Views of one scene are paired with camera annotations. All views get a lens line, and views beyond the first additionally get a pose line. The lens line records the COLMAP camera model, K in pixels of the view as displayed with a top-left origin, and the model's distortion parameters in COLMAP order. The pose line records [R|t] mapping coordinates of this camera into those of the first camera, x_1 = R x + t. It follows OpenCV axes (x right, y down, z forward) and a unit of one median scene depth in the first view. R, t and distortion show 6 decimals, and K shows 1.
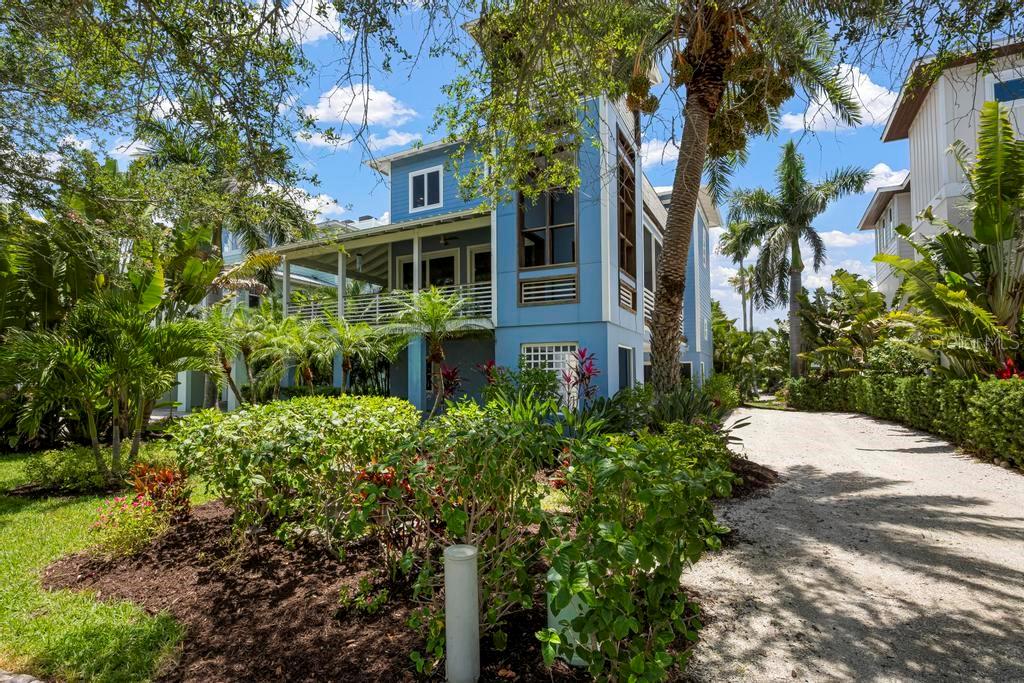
lens RADIAL K [[489.8, 0, 507.9], [0, 489.8, 355.0], [0, 0, 1]] dist [0.001507, 0.000508]
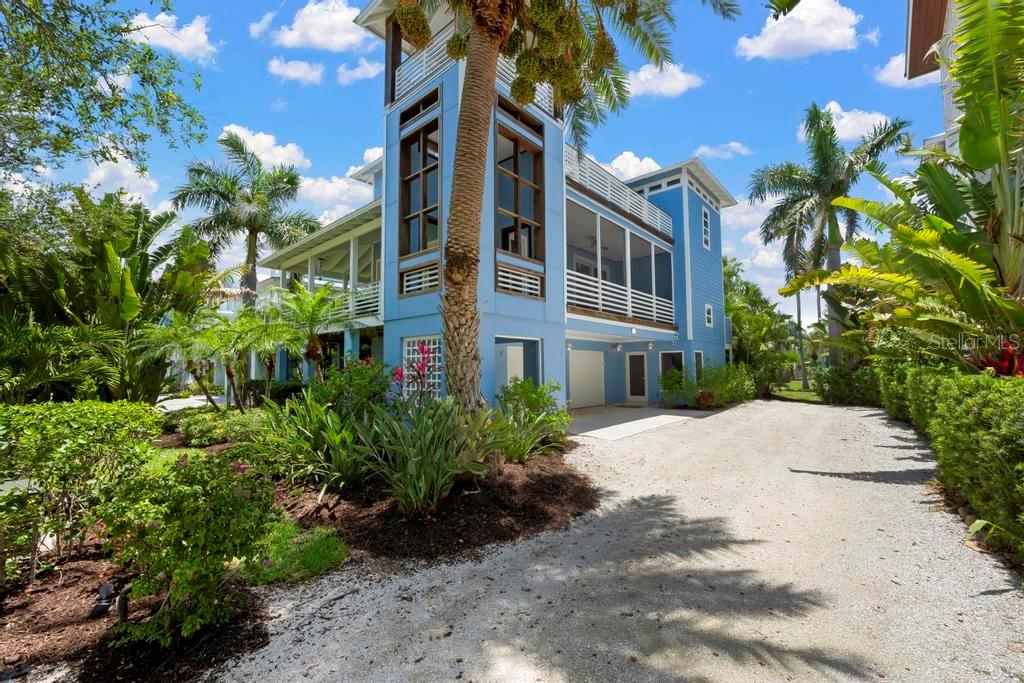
lens RADIAL K [[435.0, 0, 512.0], [0, 435.0, 341.5], [0, 0, 1]] dist [0.000071, 0.000067]
pose [[0.977614, -0.024056, -0.209026, 0.405216], [0.021567, 0.999667, -0.014181, 0.001087], [0.209298, 0.009355, 0.977807, 0.225003]]
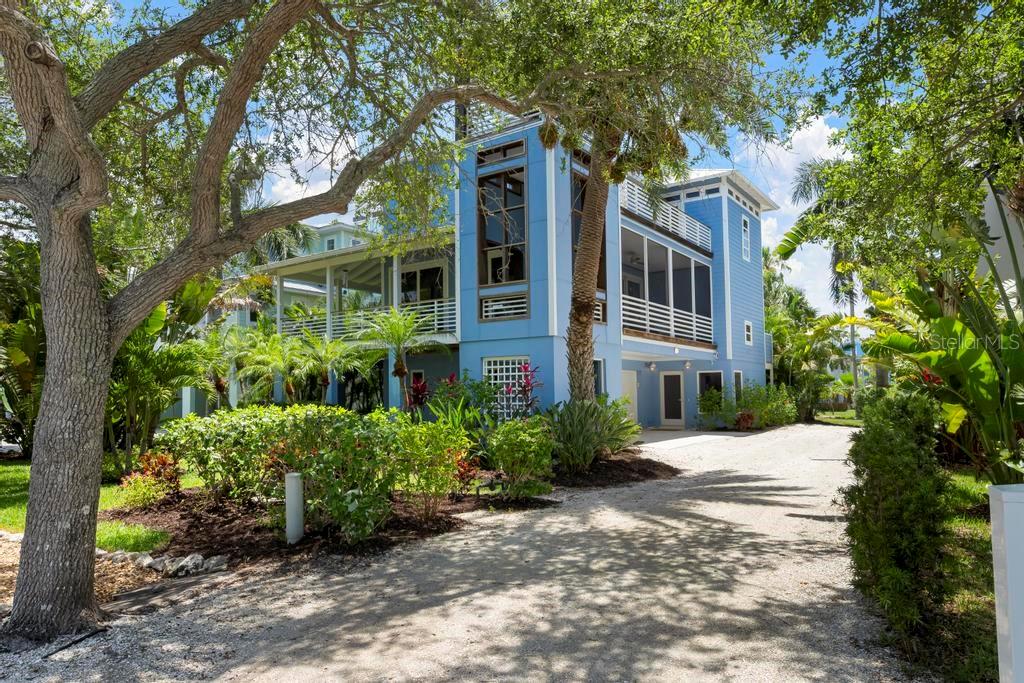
lens RADIAL K [[646.4, 0, 510.3], [0, 646.4, 352.5], [0, 0, 1]] dist [0.008814, 0.000211]
pose [[0.991040, -0.019135, -0.132191, 0.267214], [0.016938, 0.999699, -0.017726, -0.008193], [0.132490, 0.015328, 0.991066, -0.354175]]
